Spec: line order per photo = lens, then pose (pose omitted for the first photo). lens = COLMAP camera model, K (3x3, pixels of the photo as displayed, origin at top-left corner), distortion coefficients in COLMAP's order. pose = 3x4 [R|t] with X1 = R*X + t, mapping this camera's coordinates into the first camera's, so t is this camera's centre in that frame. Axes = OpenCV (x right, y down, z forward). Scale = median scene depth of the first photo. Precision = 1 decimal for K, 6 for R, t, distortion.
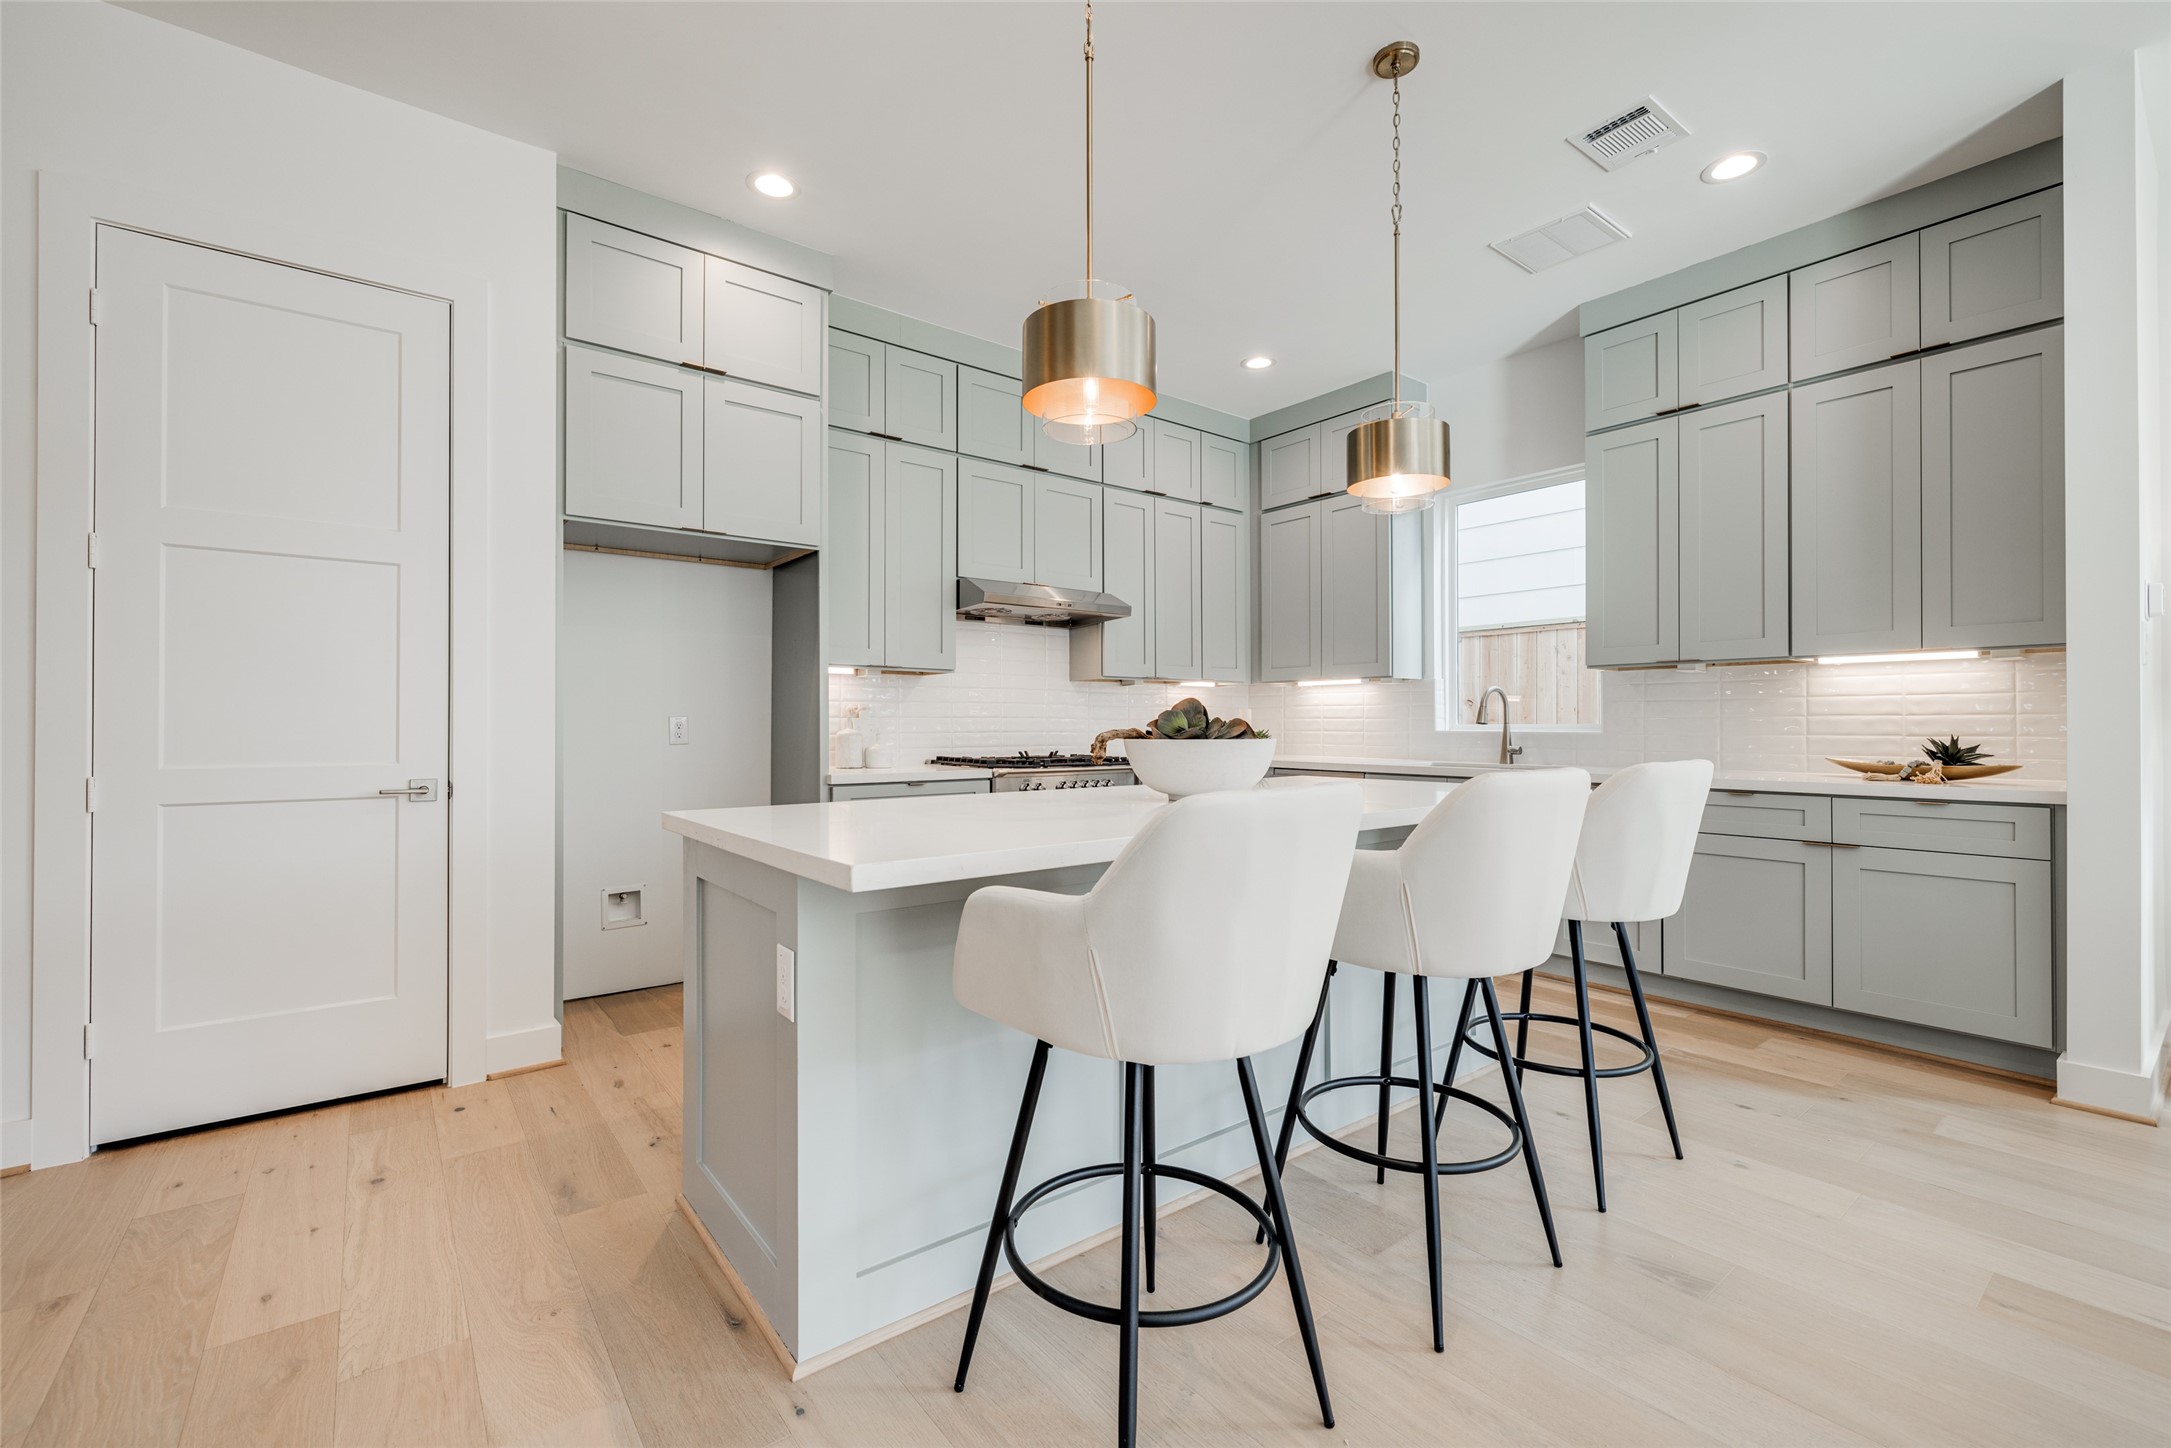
lens RADIAL K [[906.2, 0, 1075.7], [0, 906.2, 720.8], [0, 0, 1]] dist [-0.007956, -0.001599]
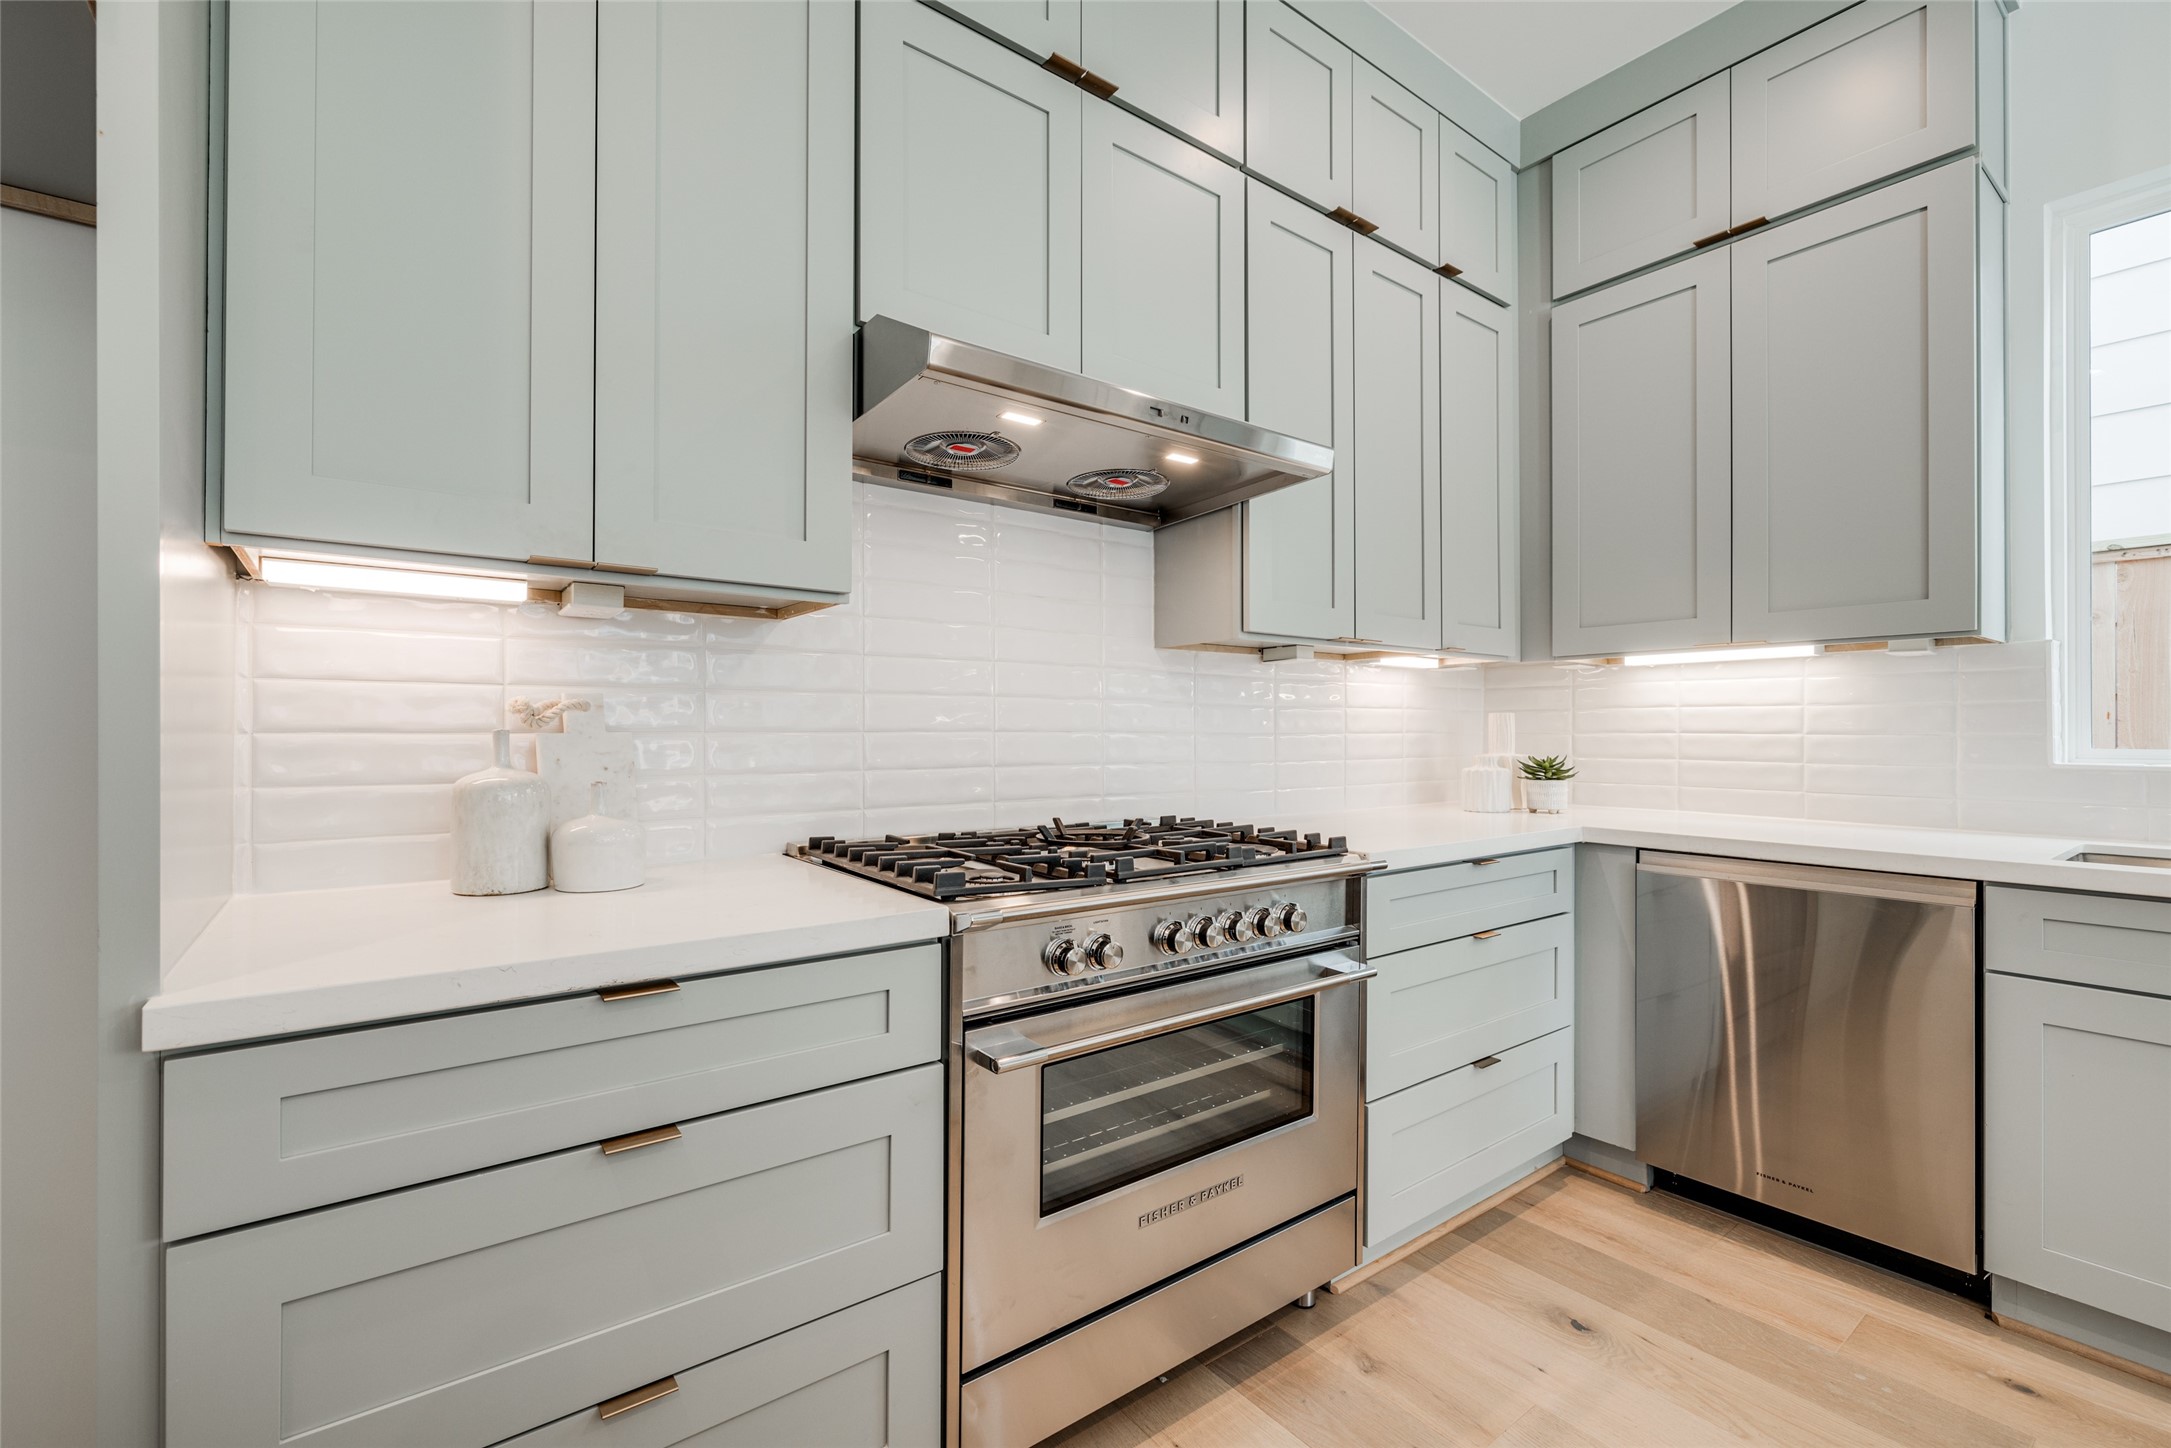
lens RADIAL K [[906.2, 0, 1082.6], [0, 906.2, 728.4], [0, 0, 1]] dist [-0.007956, -0.001599]
pose [[0.999535, 0.002442, -0.030387, -0.042003], [-0.002448, 0.999997, -0.000151, -0.006239], [0.030387, 0.000225, 0.999538, 0.778034]]
